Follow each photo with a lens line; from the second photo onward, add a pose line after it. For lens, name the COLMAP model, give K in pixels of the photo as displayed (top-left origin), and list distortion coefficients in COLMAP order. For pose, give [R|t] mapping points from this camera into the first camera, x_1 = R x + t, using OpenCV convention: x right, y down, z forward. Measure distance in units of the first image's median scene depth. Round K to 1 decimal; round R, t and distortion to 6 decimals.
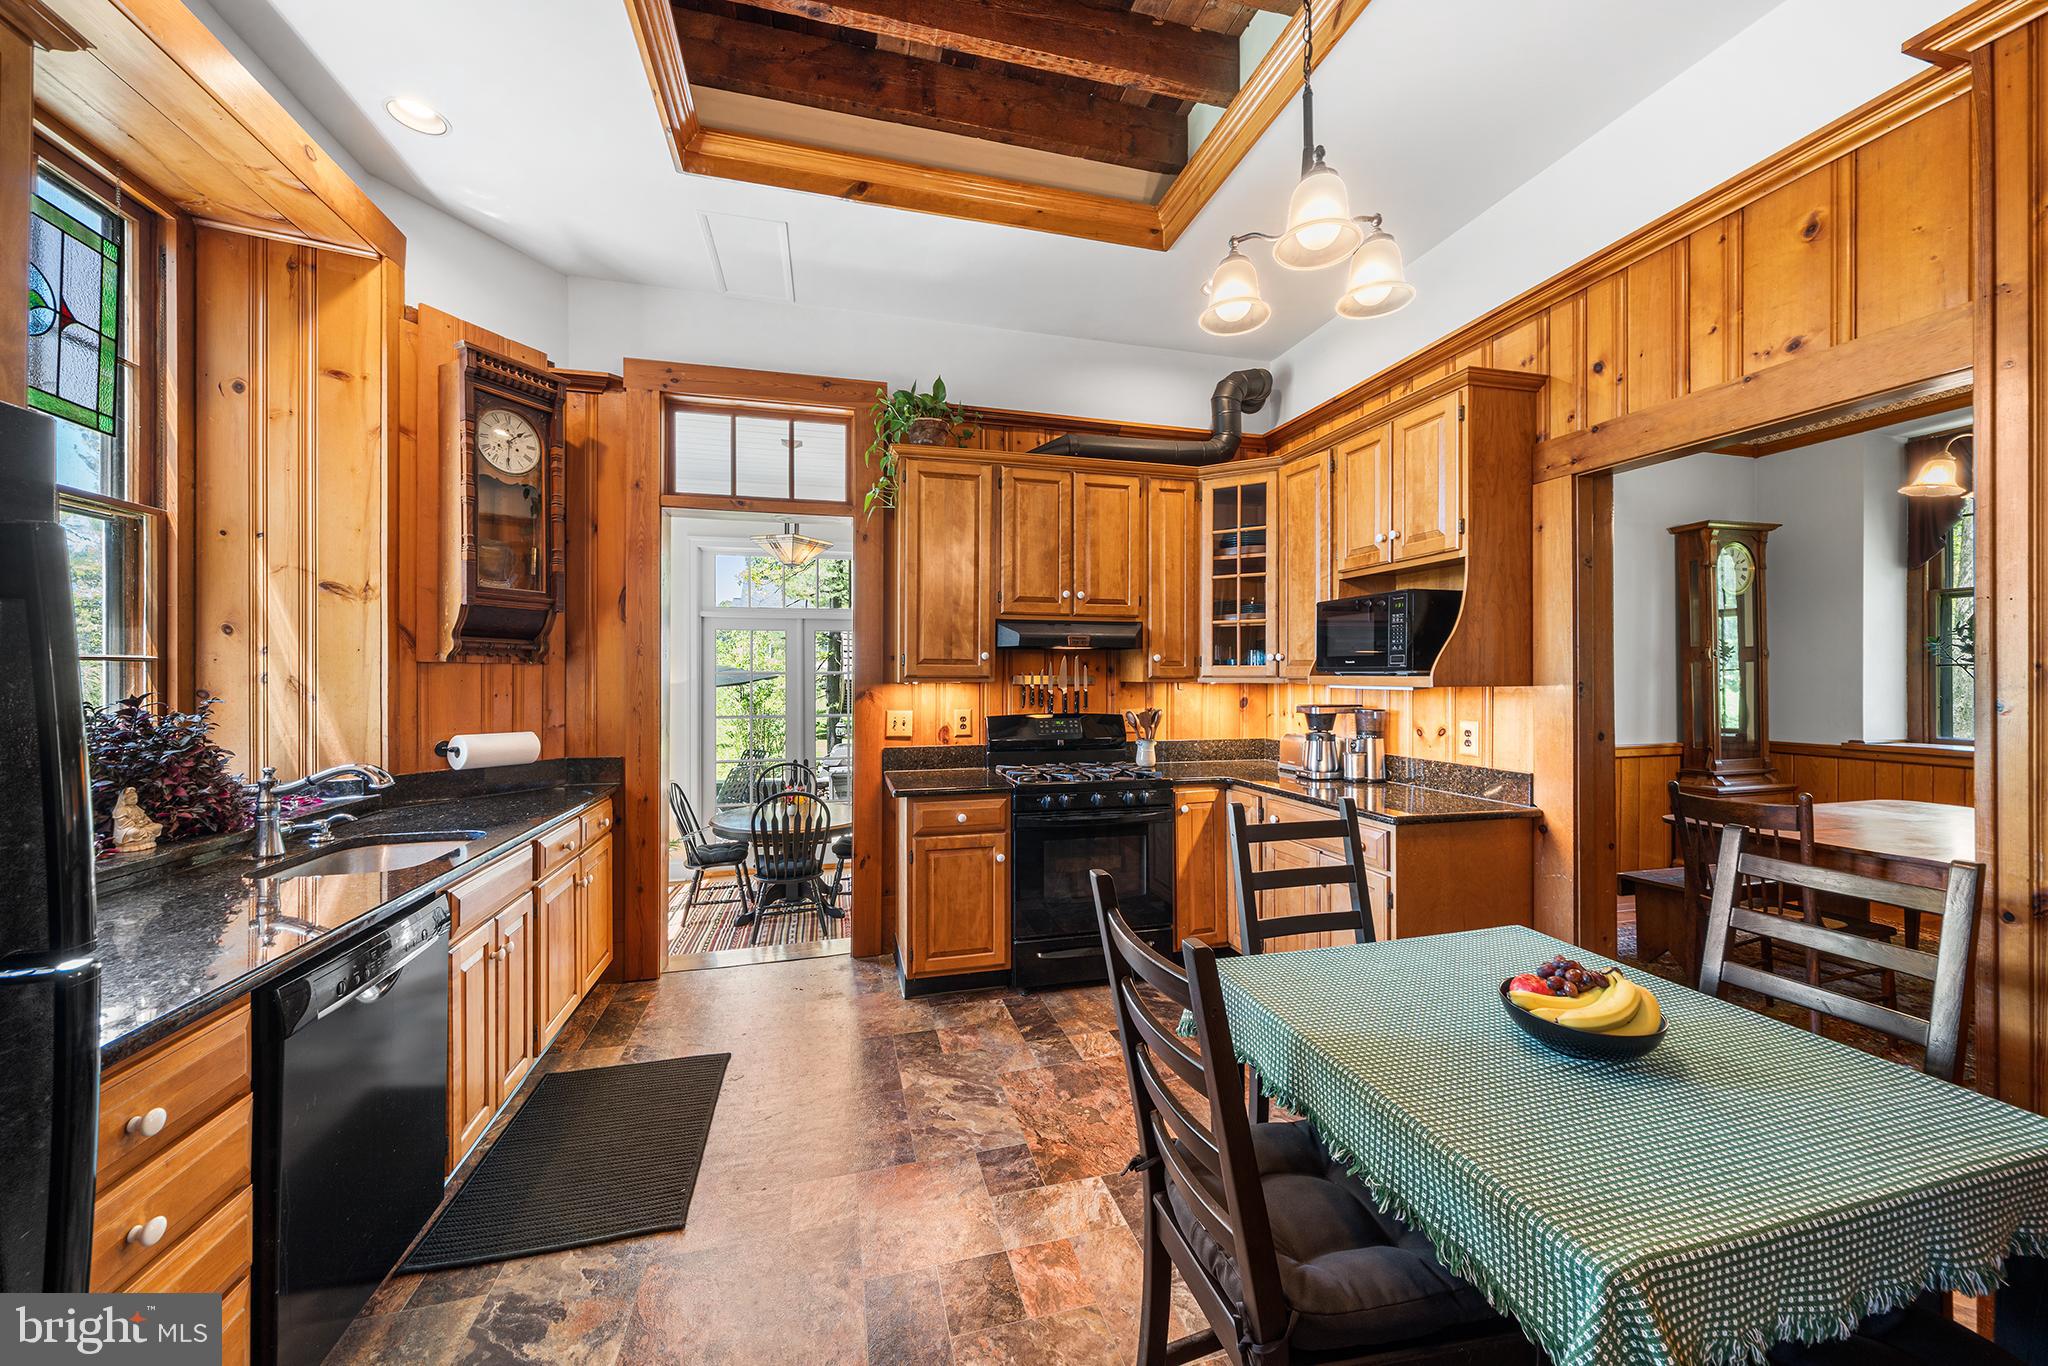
lens RADIAL K [[734.7, 0, 1032.7], [0, 734.7, 678.2], [0, 0, 1]] dist [-0.004740, 0.000742]
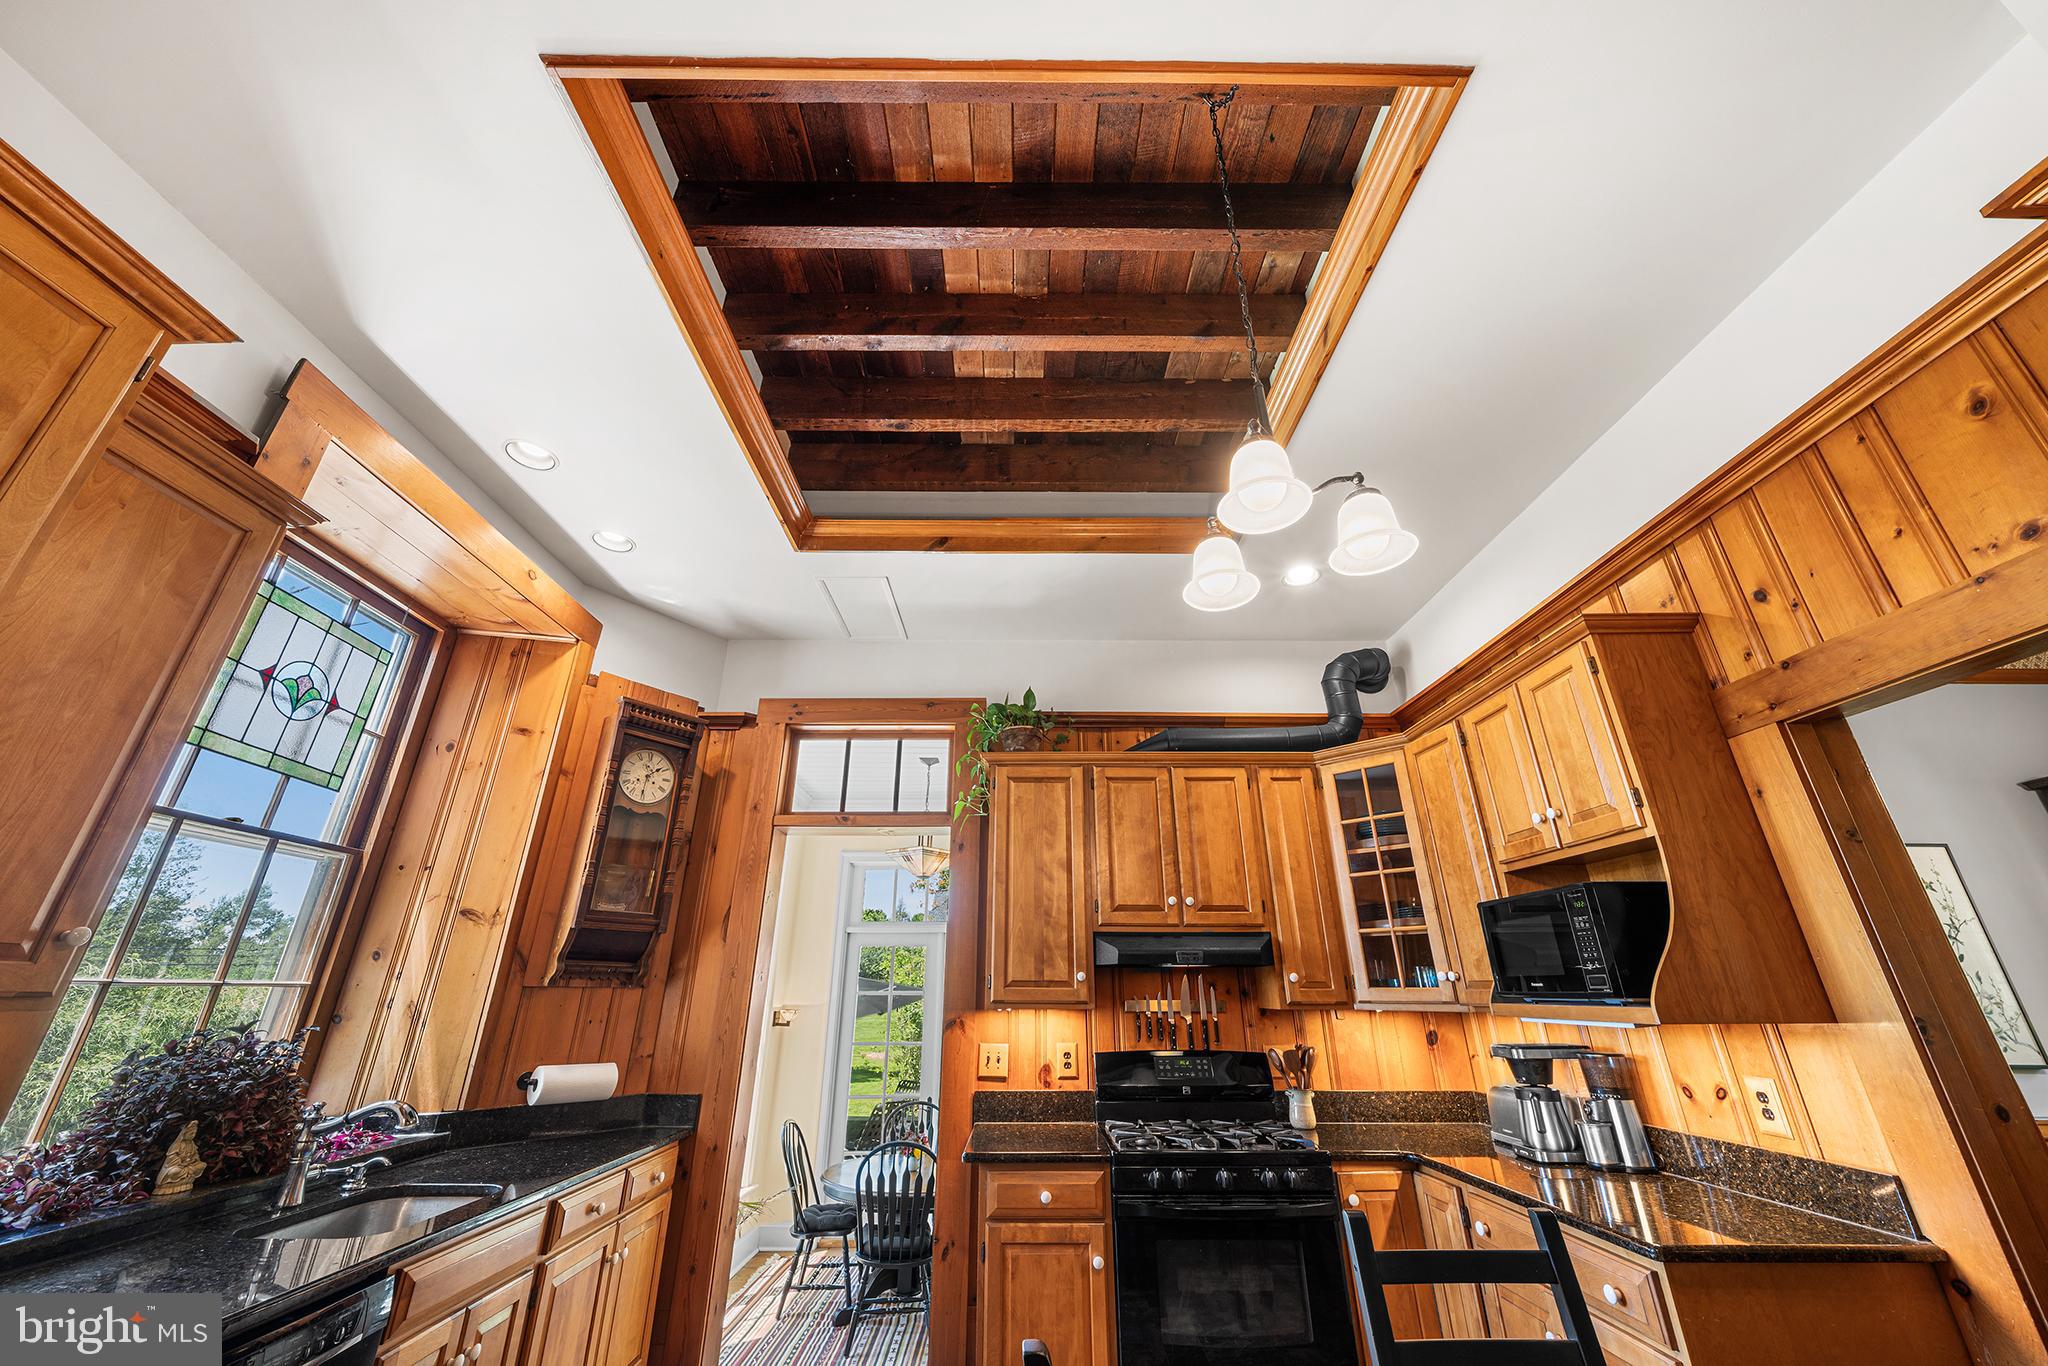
lens RADIAL K [[734.7, 0, 1027.6], [0, 734.7, 683.5], [0, 0, 1]] dist [-0.004740, 0.000742]
pose [[0.967306, -0.097948, -0.233936, 0.121275], [-0.001550, 0.920110, -0.391657, -0.009984], [0.253608, 0.379215, 0.889876, 0.077436]]
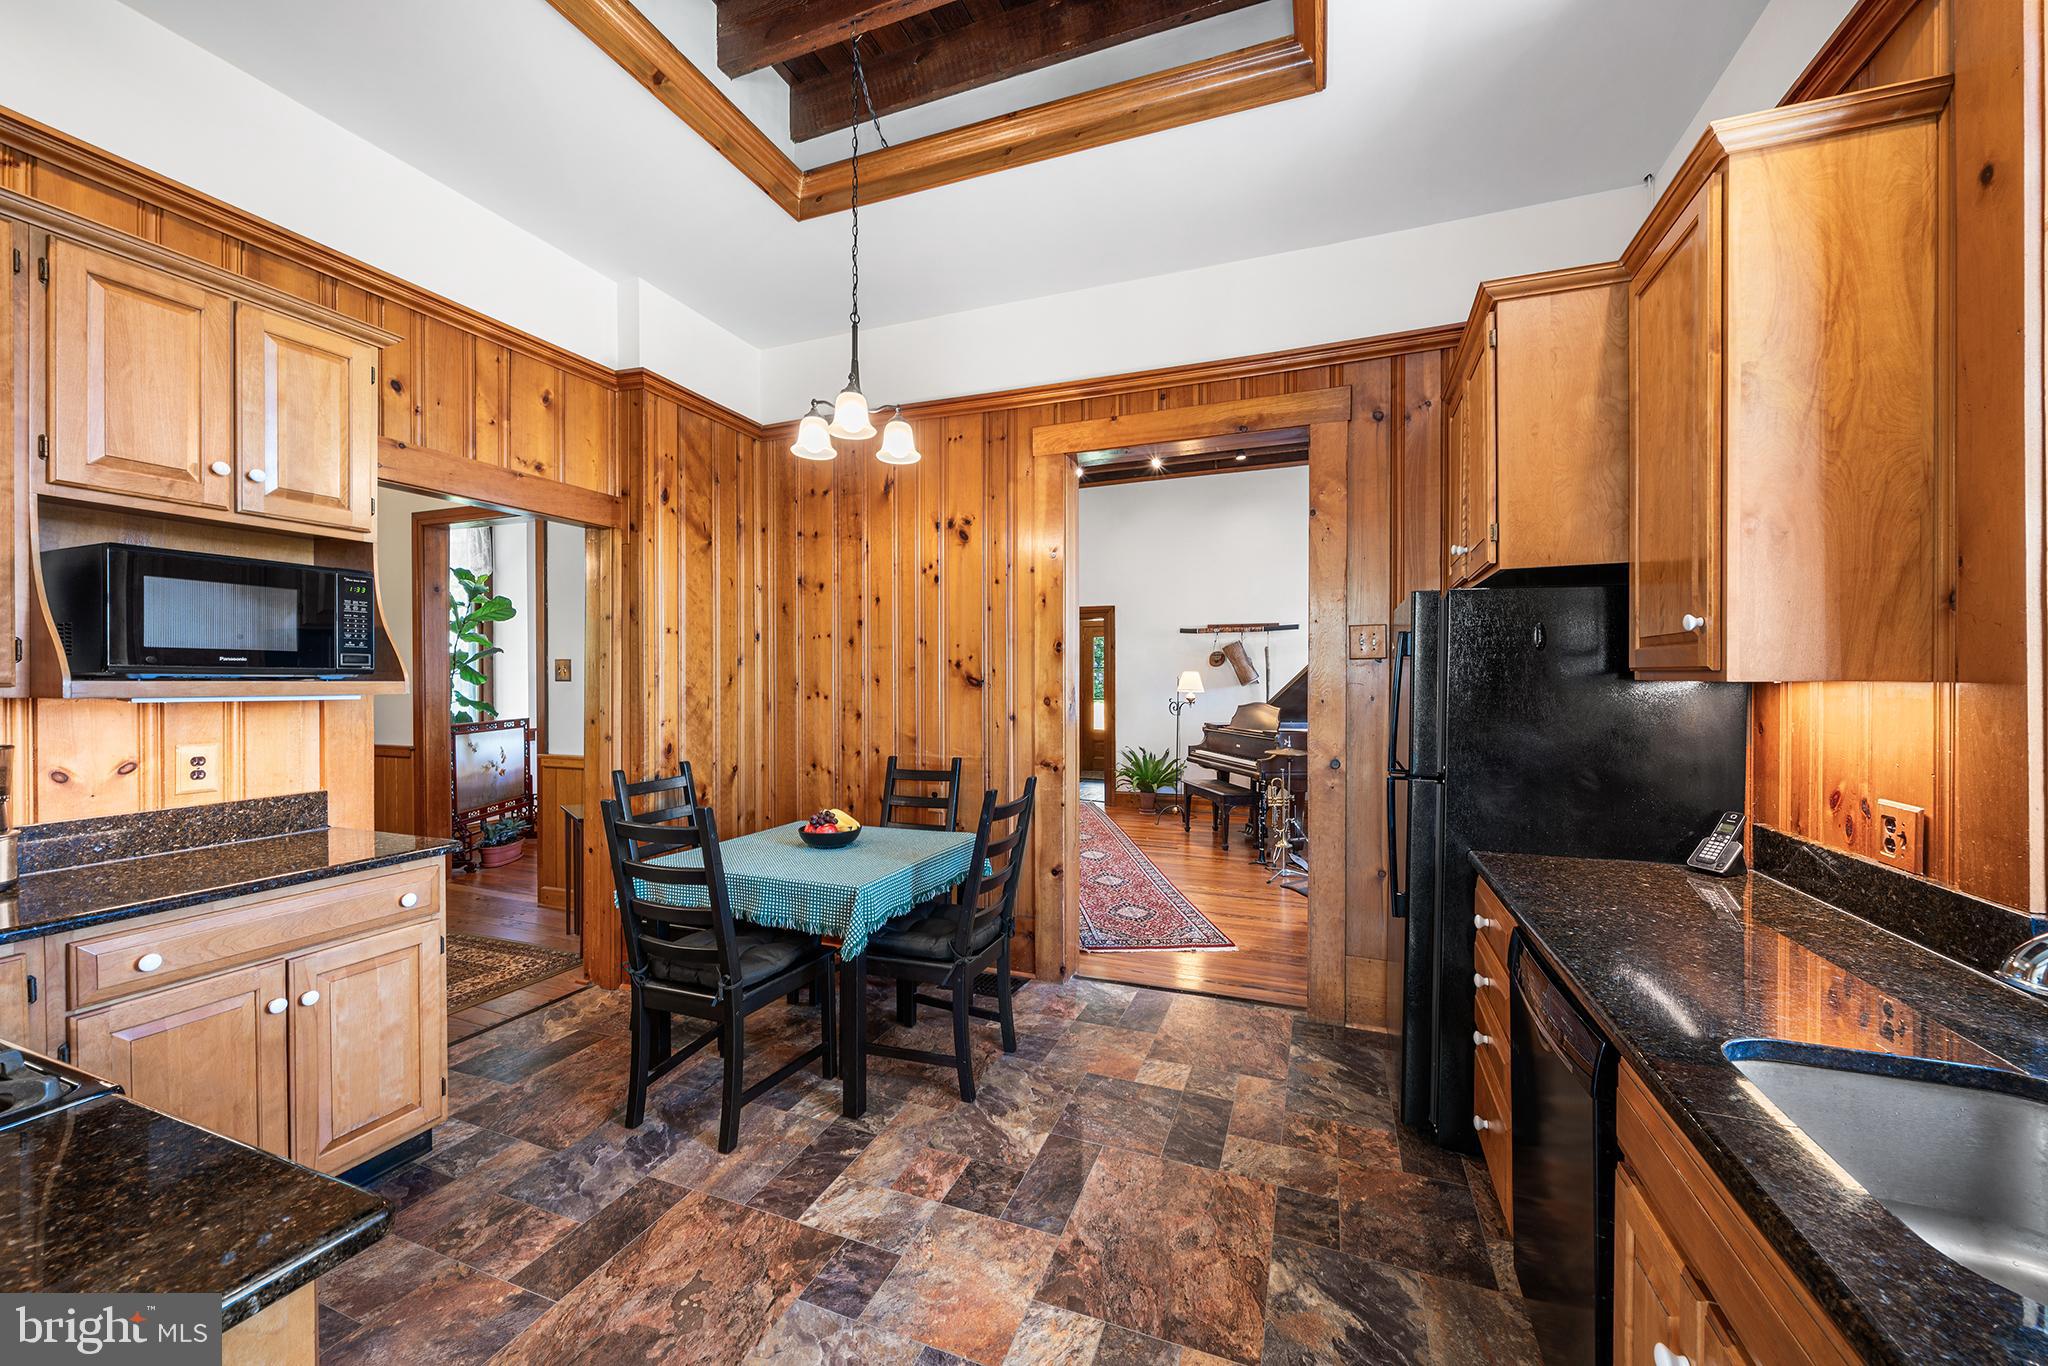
lens RADIAL K [[793.1, 0, 1019.9], [0, 793.1, 688.0], [0, 0, 1]] dist [-0.005064, -0.000174]
pose [[-0.808550, -0.006693, 0.588389, -0.458017], [0.000772, 0.999922, 0.012434, -0.004574], [-0.588426, 0.010508, -0.808483, 1.040944]]
